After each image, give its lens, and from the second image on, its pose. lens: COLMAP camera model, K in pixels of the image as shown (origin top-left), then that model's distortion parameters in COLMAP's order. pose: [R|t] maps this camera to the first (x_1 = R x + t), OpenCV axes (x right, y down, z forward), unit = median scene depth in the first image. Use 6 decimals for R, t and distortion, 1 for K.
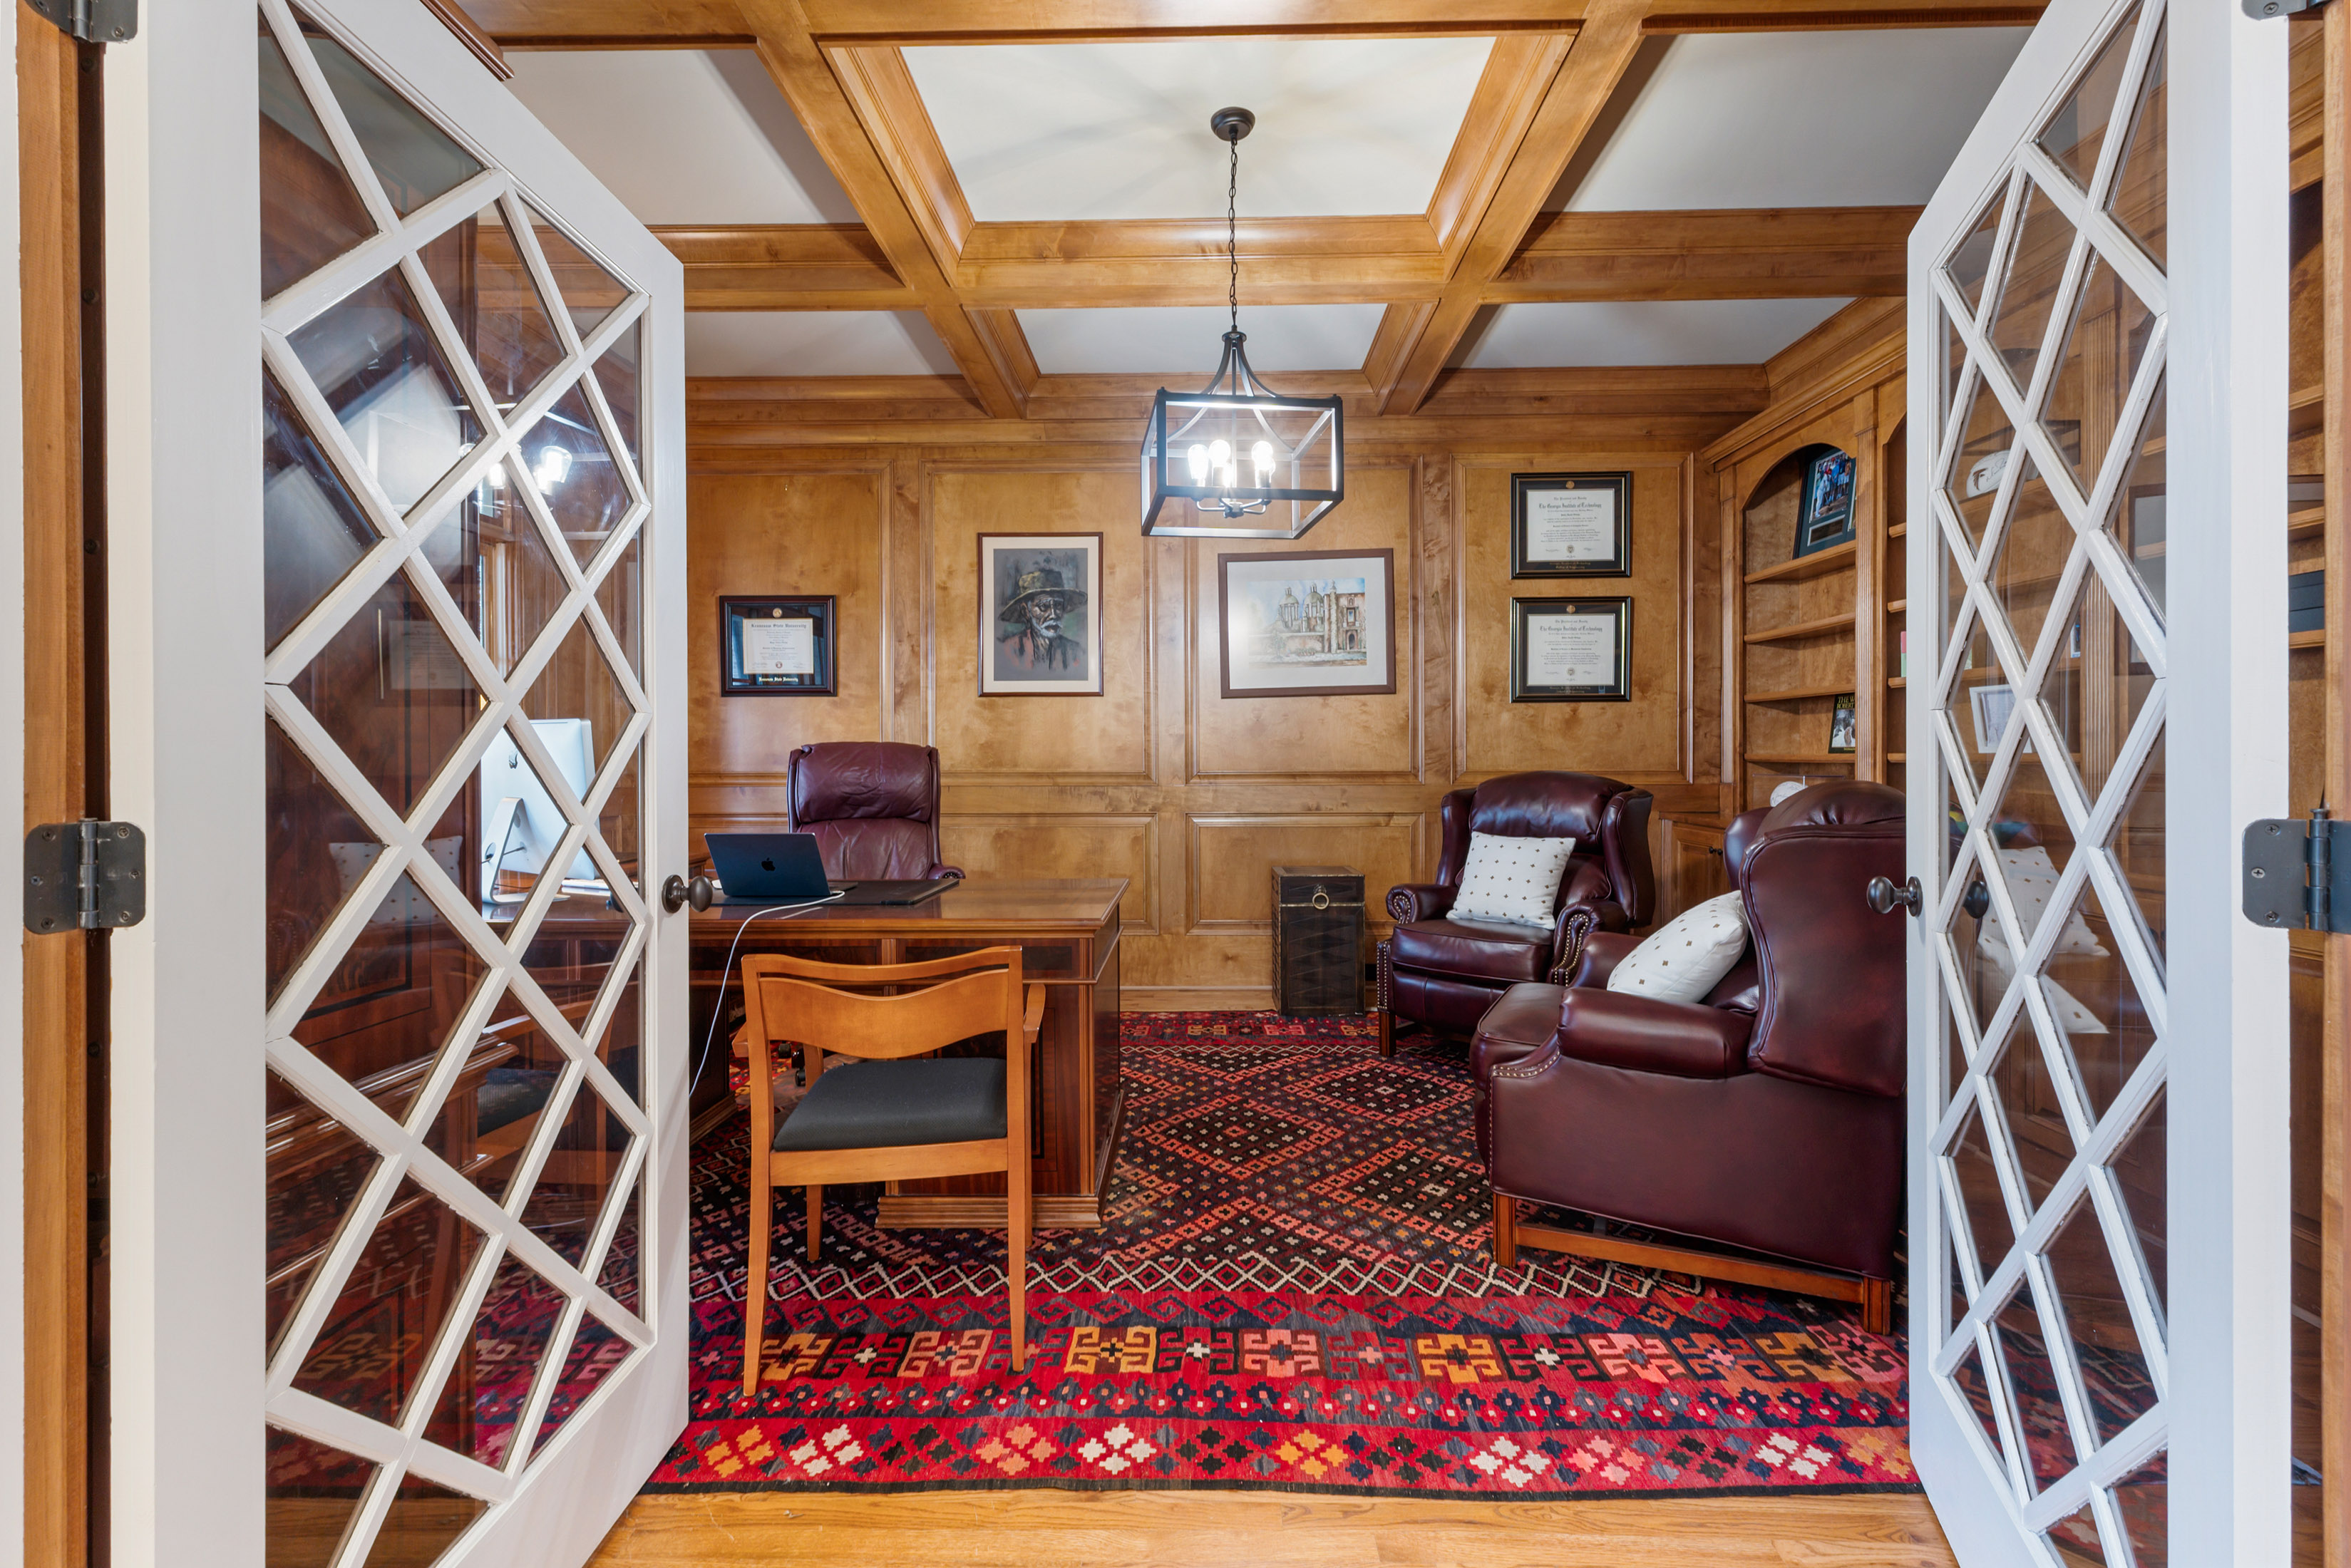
lens RADIAL K [[1002.1, 0, 1189.4], [0, 1002.1, 763.8], [0, 0, 1]] dist [0.006813, -0.000316]
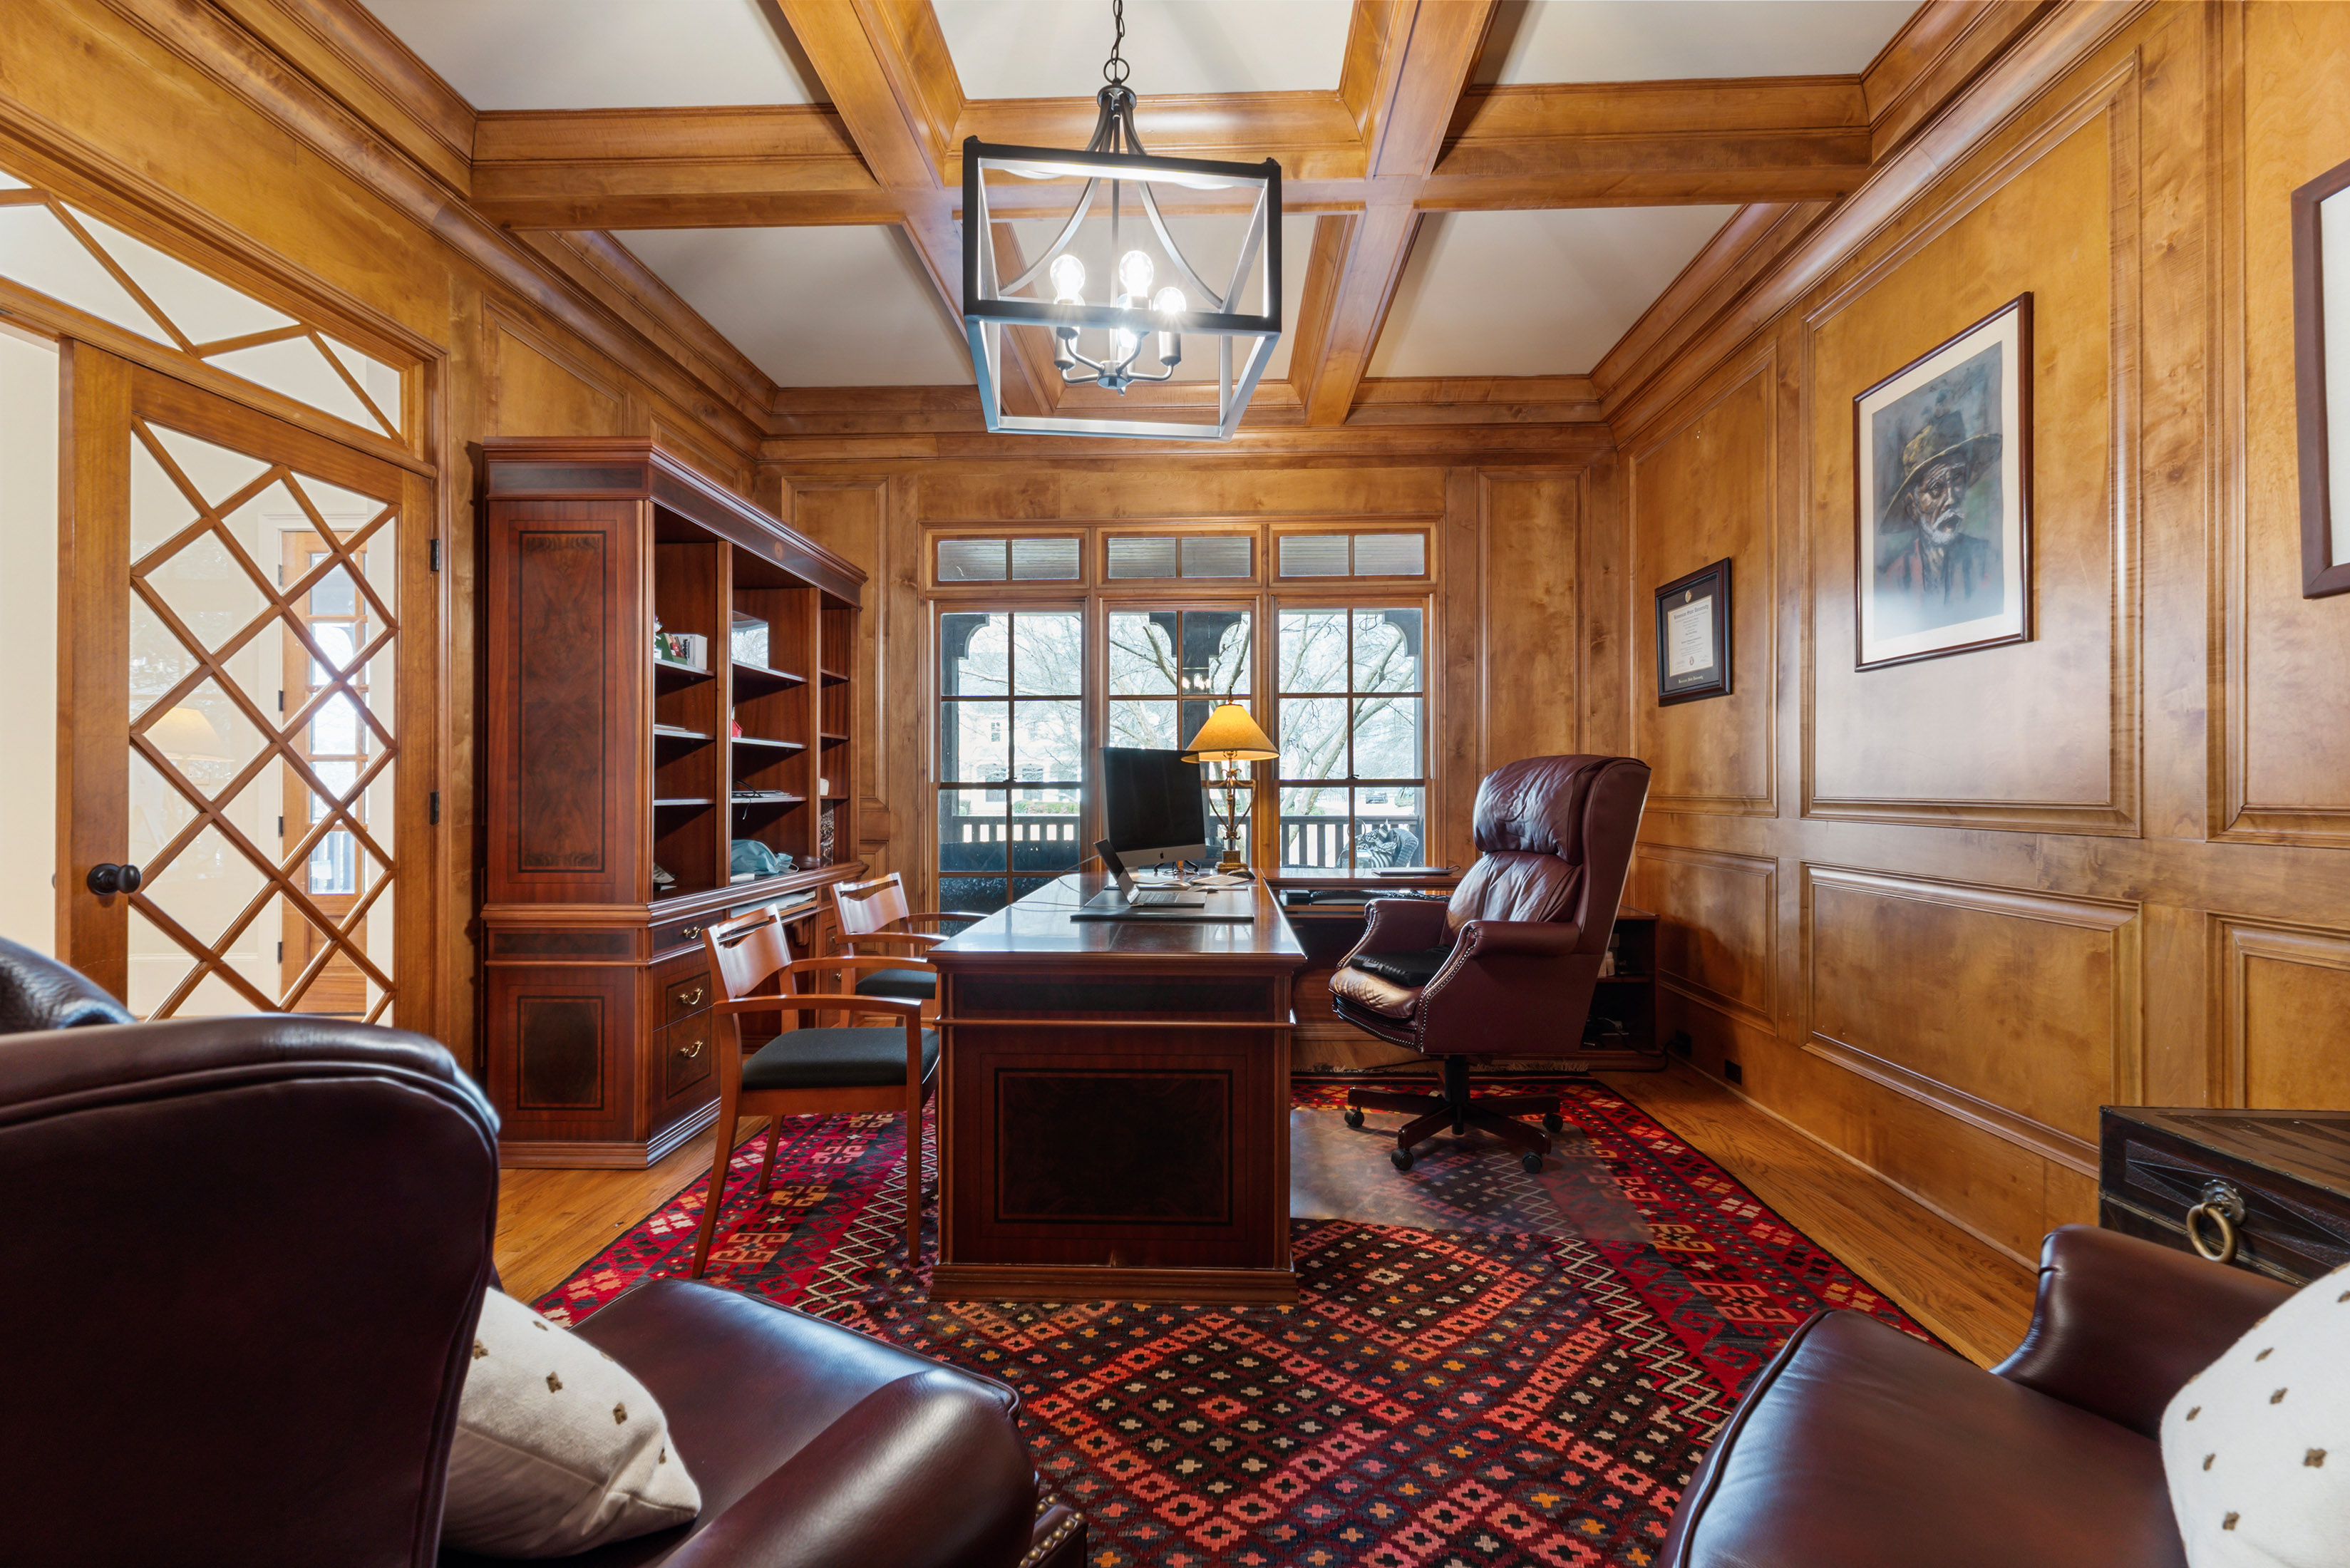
lens RADIAL K [[1001.8, 0, 1187.3], [0, 1001.8, 784.2], [0, 0, 1]] dist [0.006813, -0.000316]
pose [[-0.019036, -0.001906, -0.999817, 0.392266], [-0.010647, 0.999942, -0.001704, 0.004489], [0.999762, 0.010612, -0.019055, 0.616676]]
